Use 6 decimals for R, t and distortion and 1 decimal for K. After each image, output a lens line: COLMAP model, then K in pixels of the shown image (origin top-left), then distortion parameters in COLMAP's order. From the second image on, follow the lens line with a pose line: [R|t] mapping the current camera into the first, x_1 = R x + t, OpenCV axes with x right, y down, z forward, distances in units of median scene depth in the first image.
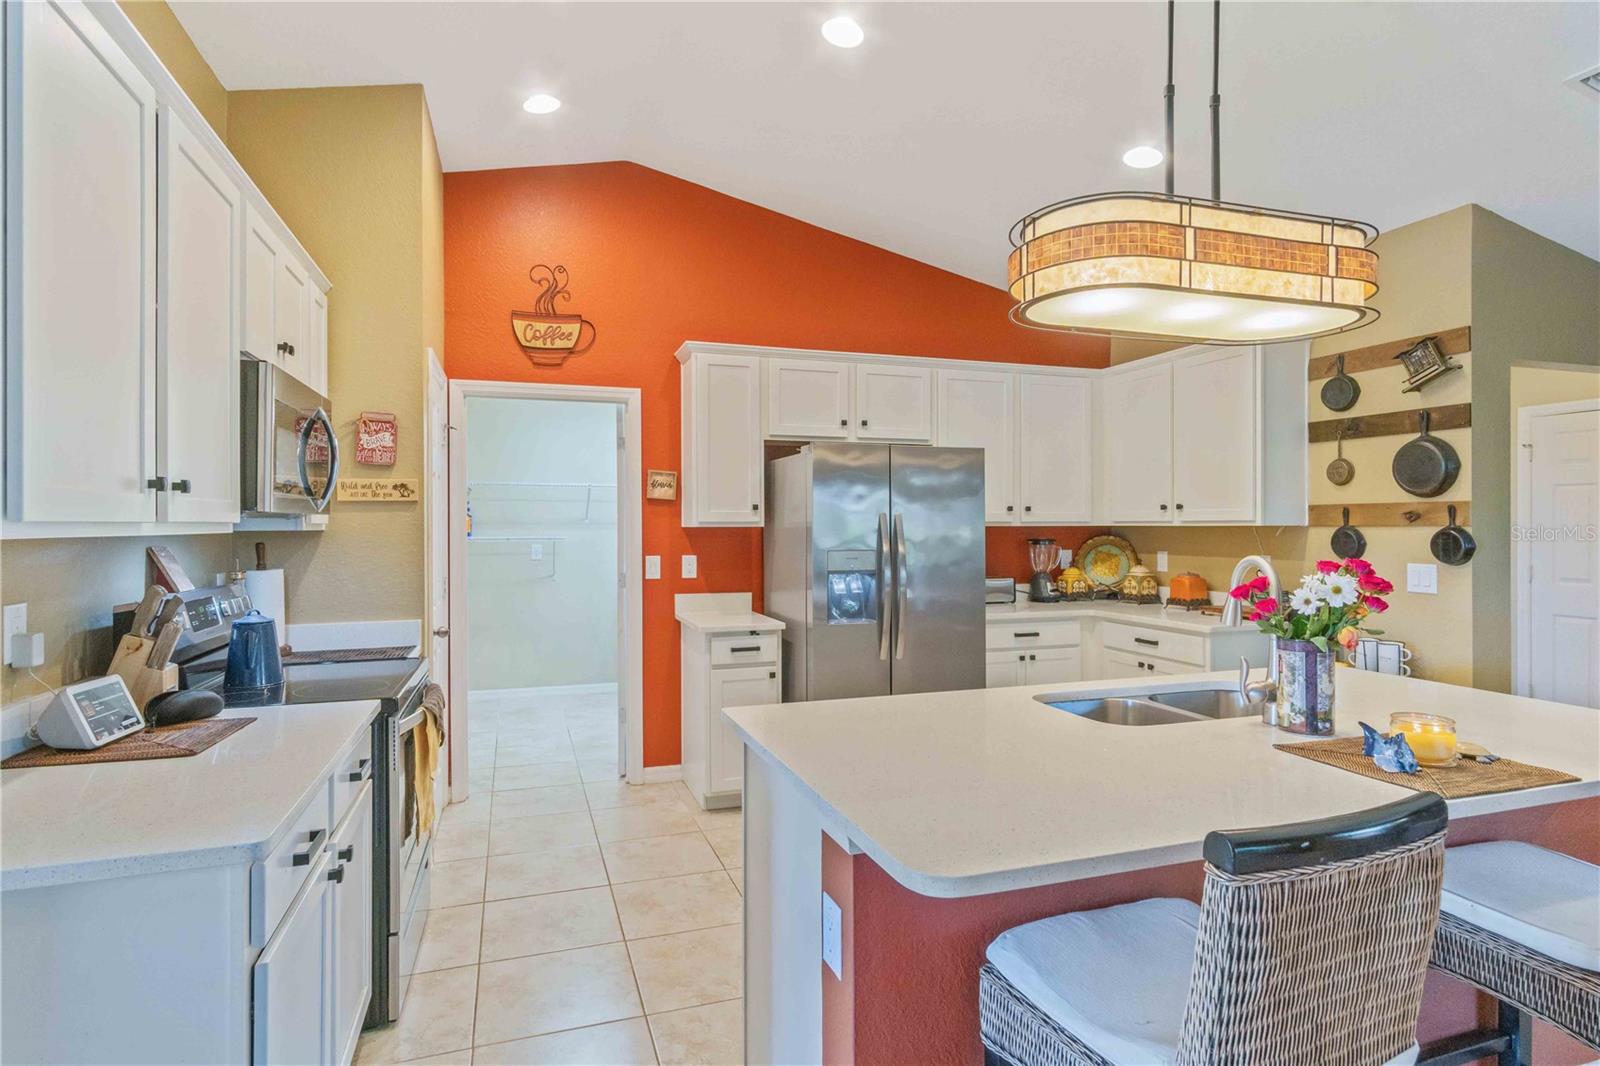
lens RADIAL K [[842.0, 0, 797.9], [0, 842.0, 523.7], [0, 0, 1]] dist [0.002092, 0.002746]
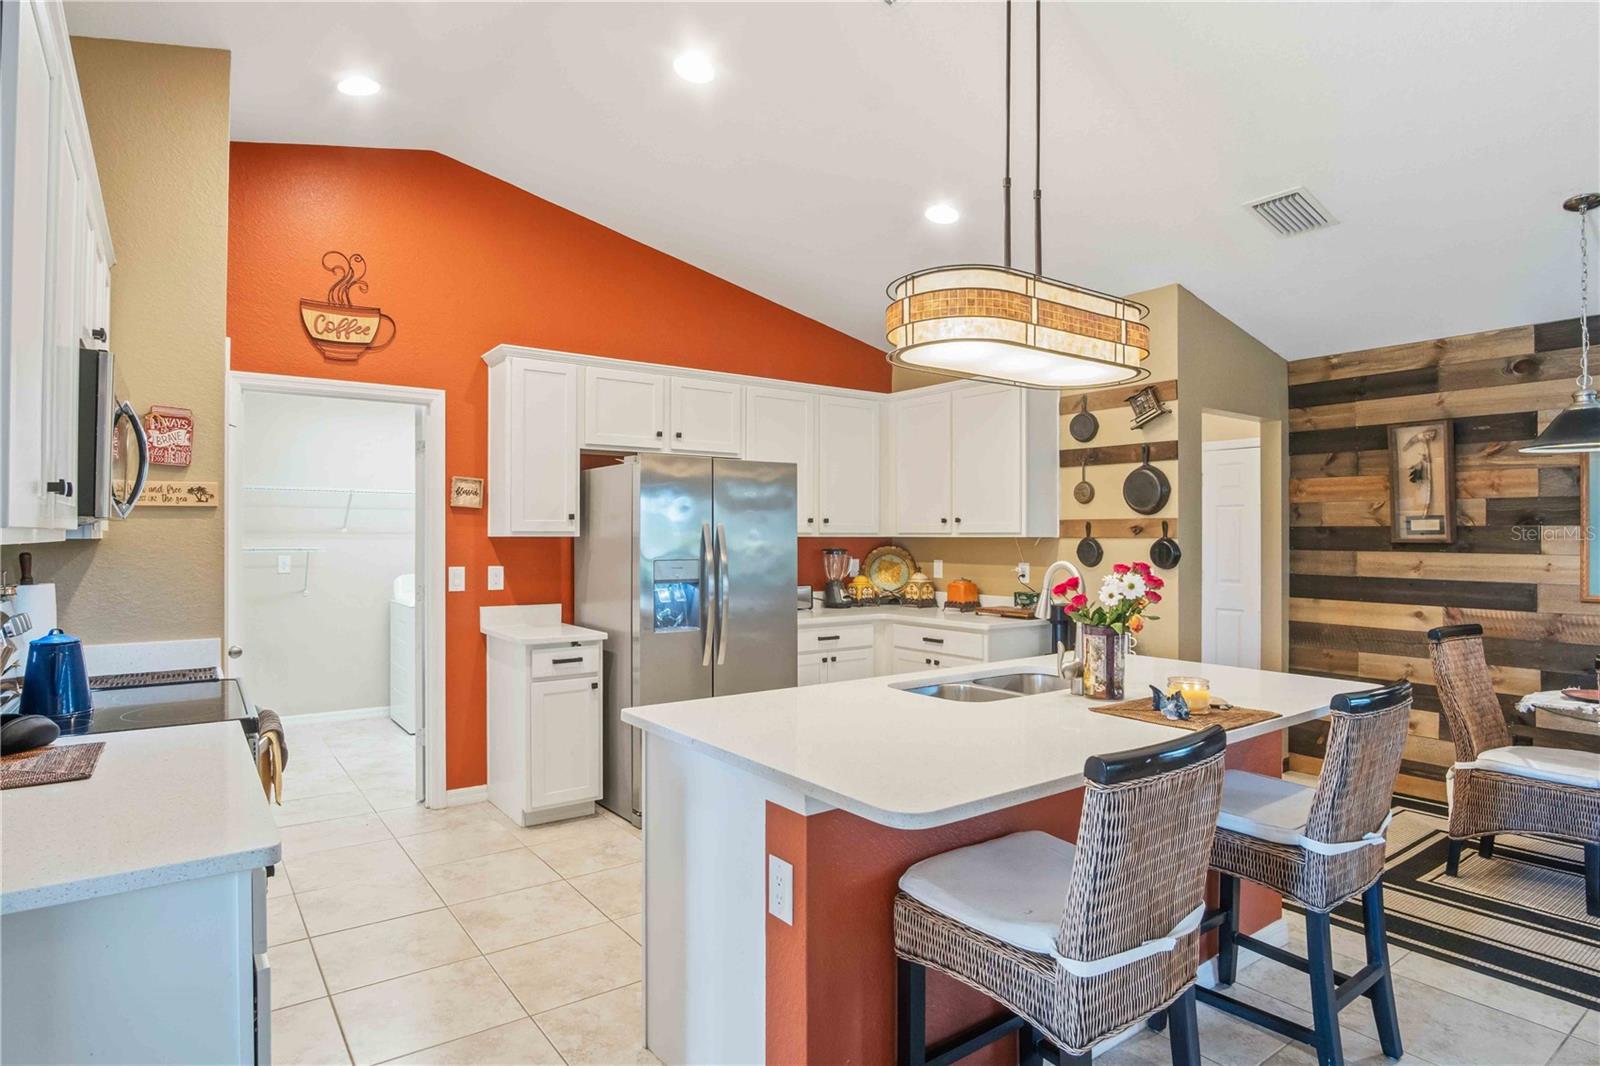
lens RADIAL K [[870.2, 0, 801.3], [0, 870.2, 531.2], [0, 0, 1]] dist [-0.034864, 0.008343]
pose [[0.953309, 0.005335, 0.301948, -0.106891], [-0.004141, 0.999981, -0.004593, 0.000905], [-0.301967, 0.003128, 0.953313, -0.051211]]
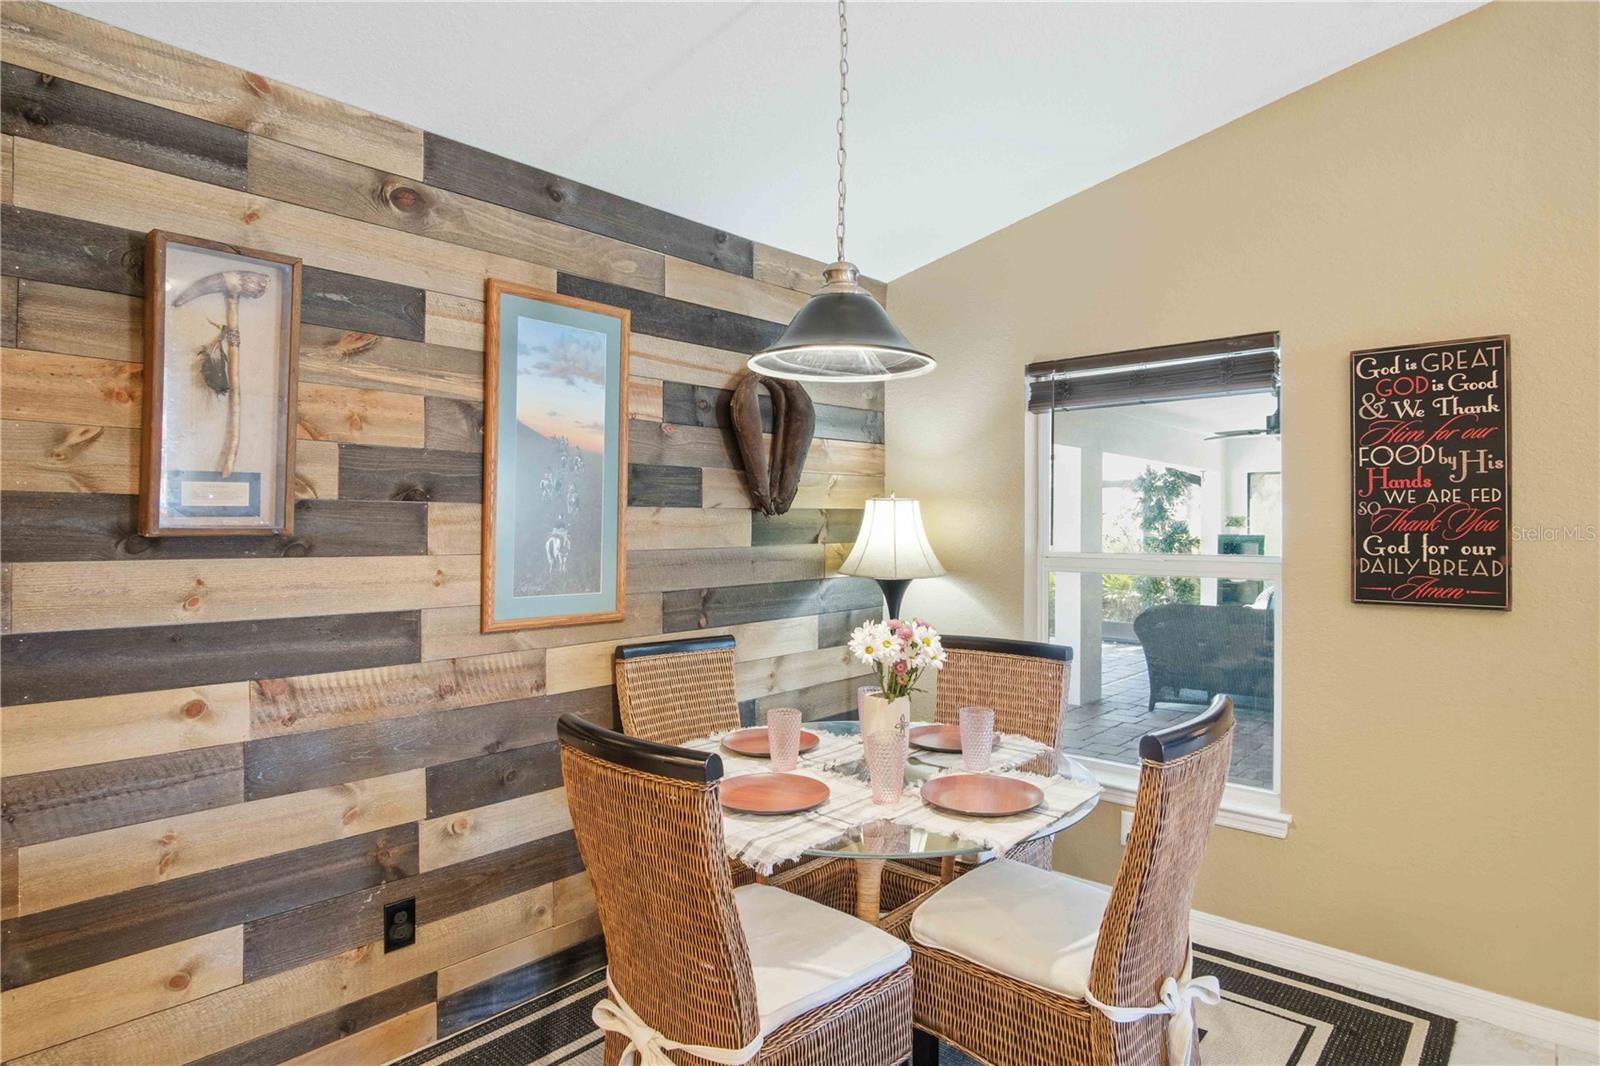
lens RADIAL K [[863.5, 0, 811.1], [0, 863.5, 522.1], [0, 0, 1]] dist [-0.022831, 0.001914]
pose [[-0.500375, 0.002767, 0.865804, 0.429377], [-0.004572, 0.999973, -0.005838, 0.000941], [-0.865797, -0.006879, -0.500349, 0.709888]]
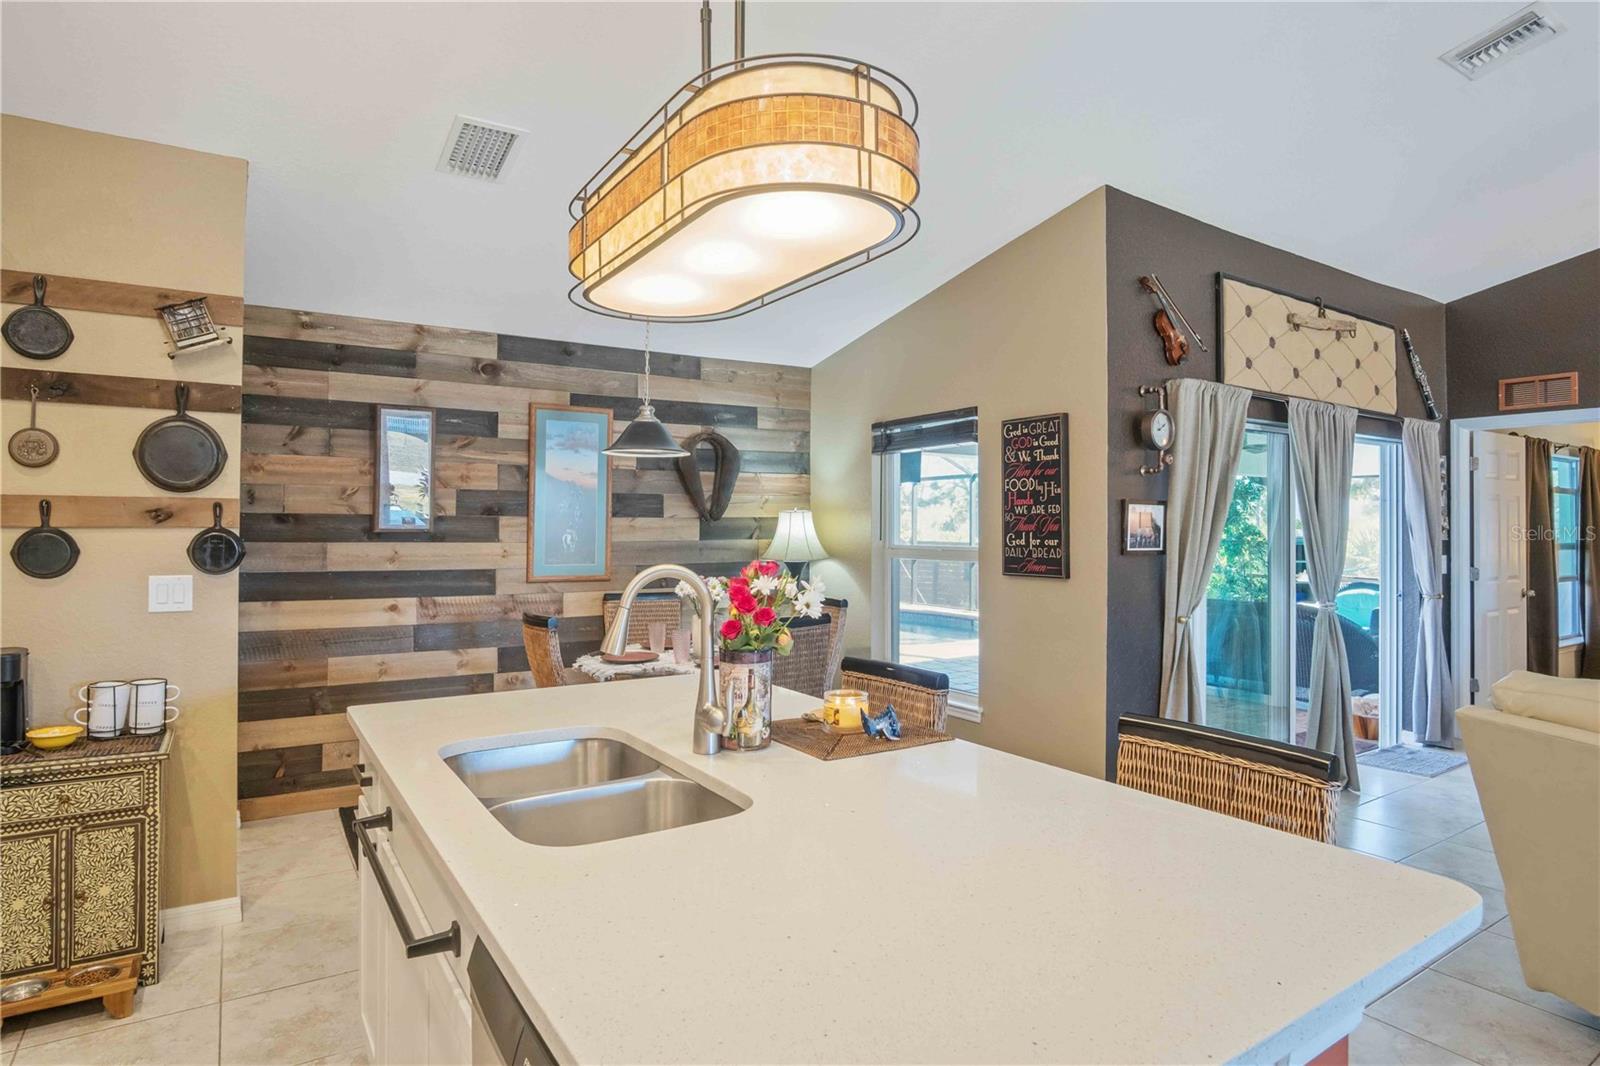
lens RADIAL K [[871.7, 0, 795.4], [0, 871.7, 511.2], [0, 0, 1]] dist [-0.024350, 0.001445]
pose [[-0.246700, 0.018984, 0.968906, -0.167449], [-0.004615, 0.999774, -0.020764, 0.001247], [-0.969081, -0.009594, -0.246557, 0.551169]]
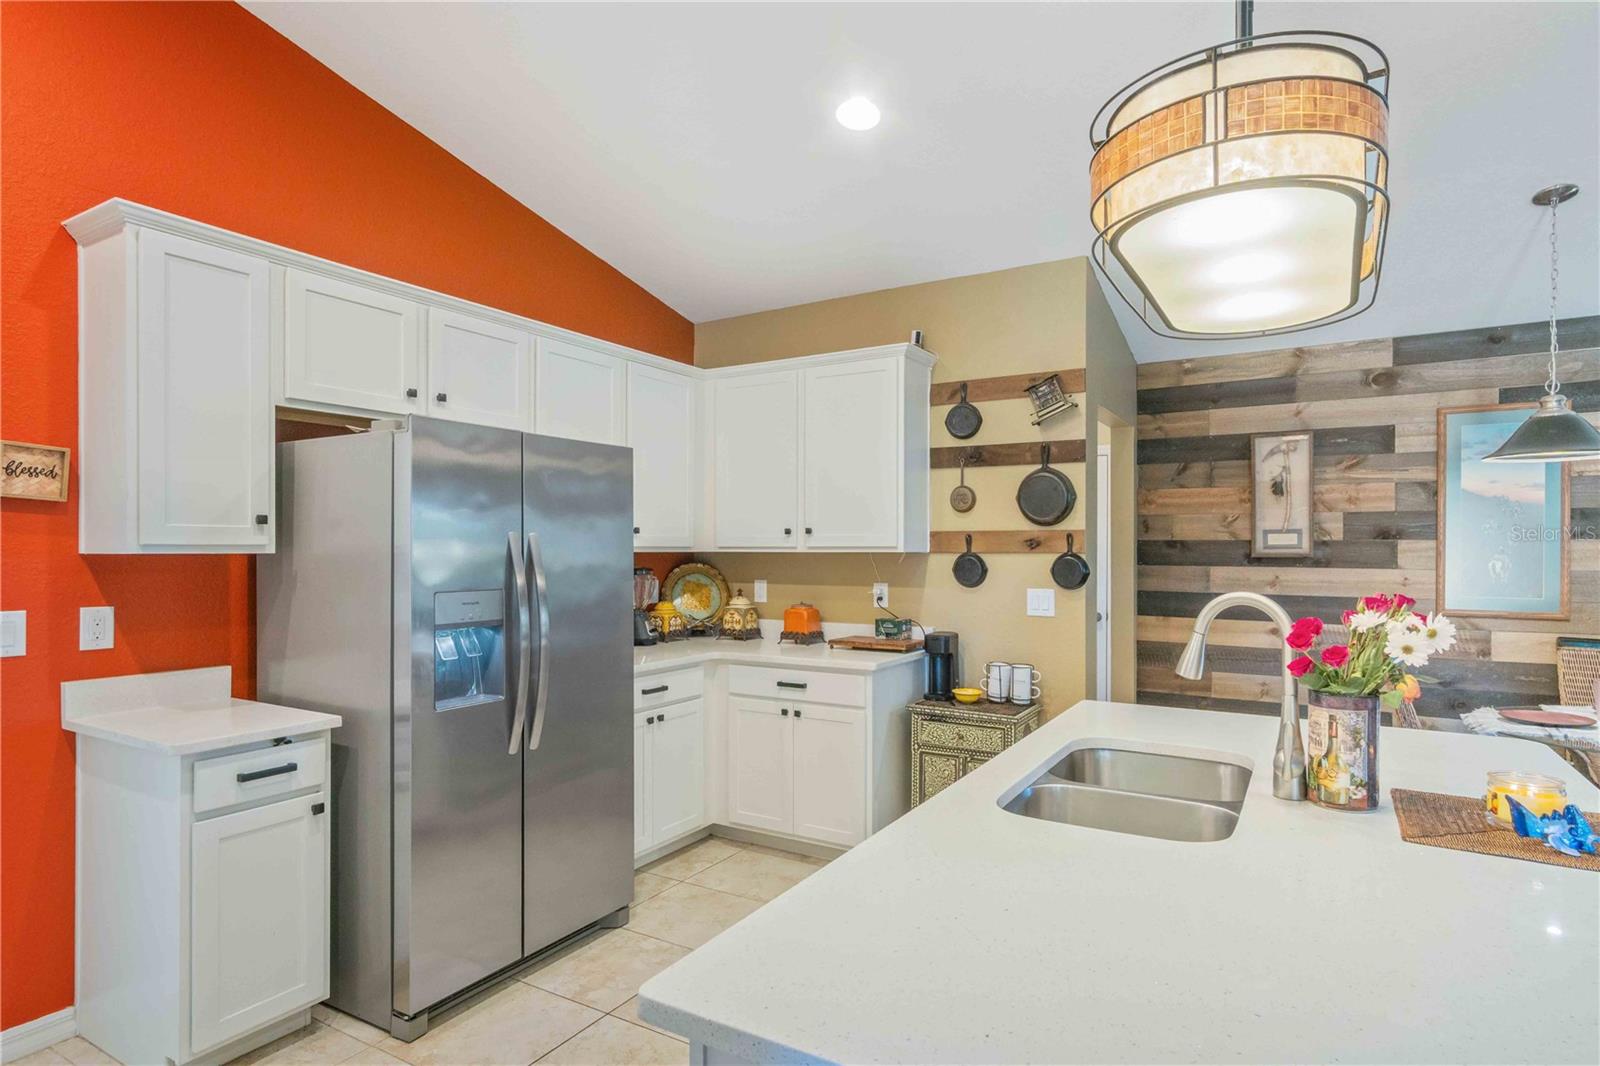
lens RADIAL K [[861.7, 0, 806.7], [0, 861.7, 548.5], [0, 0, 1]] dist [0.005413, 0.001498]
pose [[0.759928, 0.003300, 0.649999, -0.160730], [-0.003551, 0.999993, -0.000926, -0.000637], [-0.649997, -0.001604, 0.759935, 0.324312]]
